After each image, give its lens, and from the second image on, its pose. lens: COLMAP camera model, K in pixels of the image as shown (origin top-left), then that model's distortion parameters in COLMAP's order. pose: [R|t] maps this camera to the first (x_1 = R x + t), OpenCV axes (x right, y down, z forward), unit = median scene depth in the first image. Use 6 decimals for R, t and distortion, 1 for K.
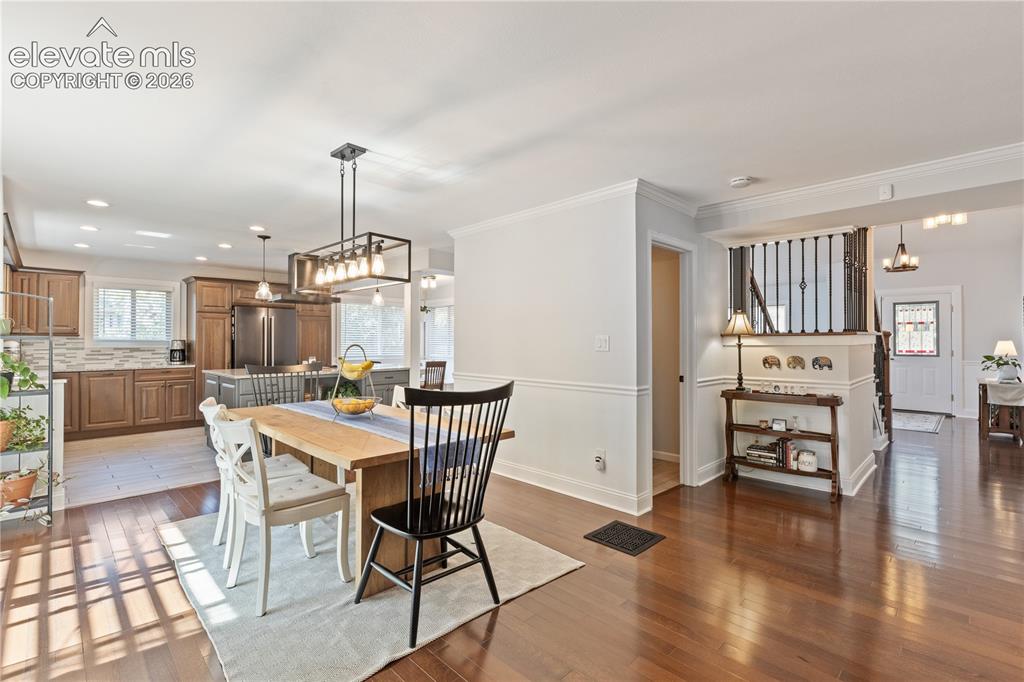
lens RADIAL K [[459.4, 0, 512.6], [0, 459.4, 336.5], [0, 0, 1]] dist [0.000513, -0.000253]
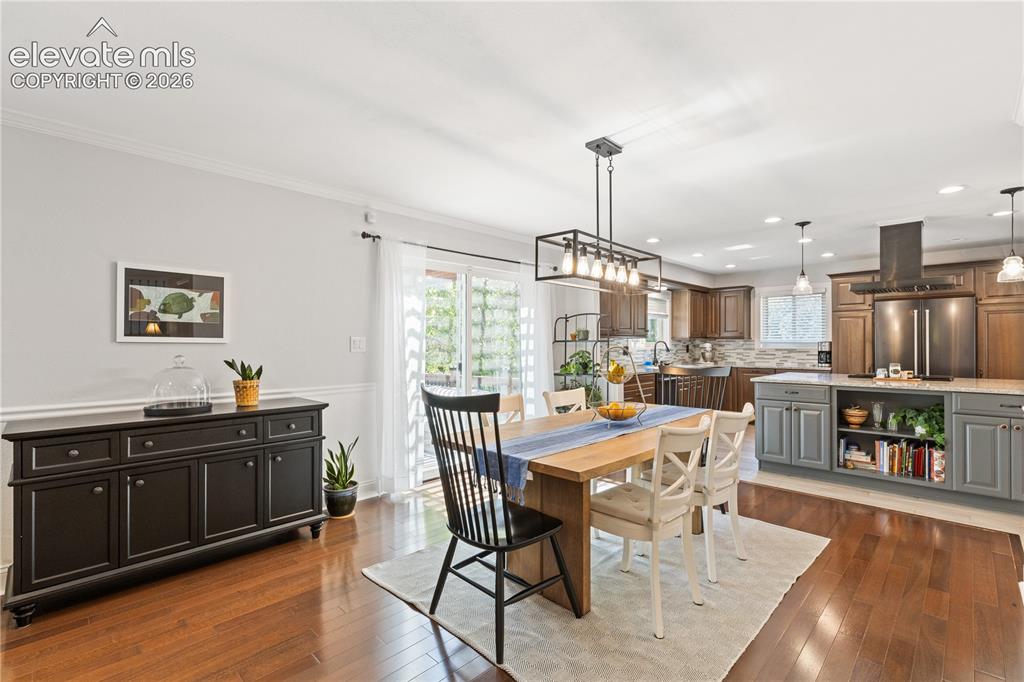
lens RADIAL K [[459.4, 0, 509.9], [0, 459.4, 344.4], [0, 0, 1]] dist [0.000513, -0.000253]
pose [[0.002402, 0.000586, -0.999997, 0.263888], [0.013835, 0.999904, 0.000619, 0.003865], [0.999901, -0.013837, 0.002394, 0.341896]]
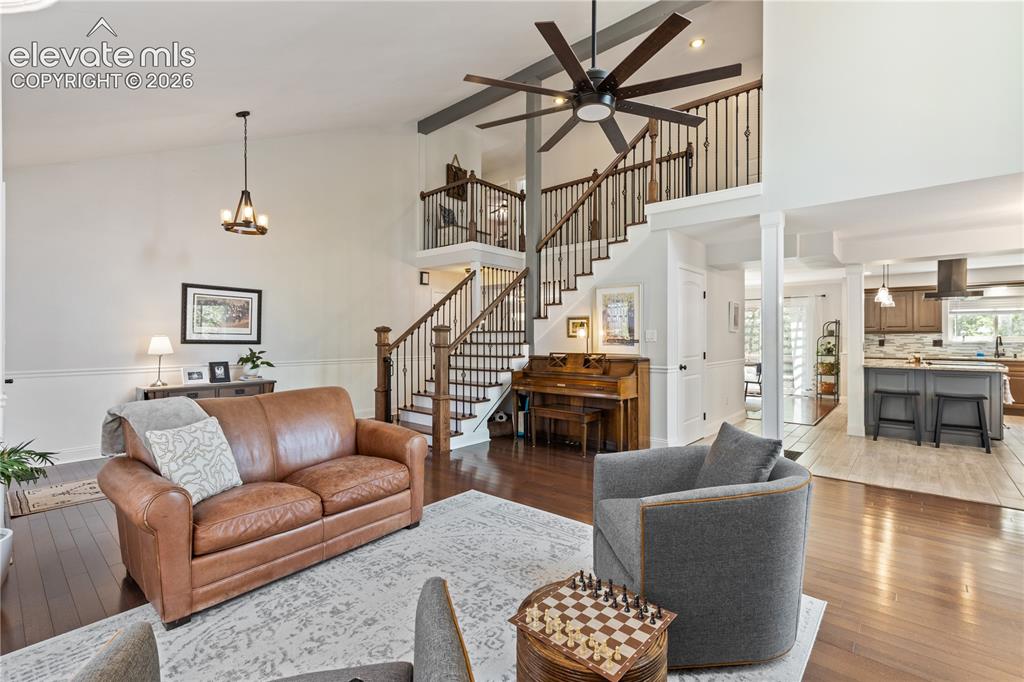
lens RADIAL K [[459.4, 0, 510.9], [0, 459.4, 336.1], [0, 0, 1]] dist [0.000513, -0.000253]
pose [[-0.997352, 0.001533, -0.072708, 0.544117], [0.002412, 0.999925, -0.012015, 0.014512], [0.072684, -0.012158, -0.997281, 1.797629]]
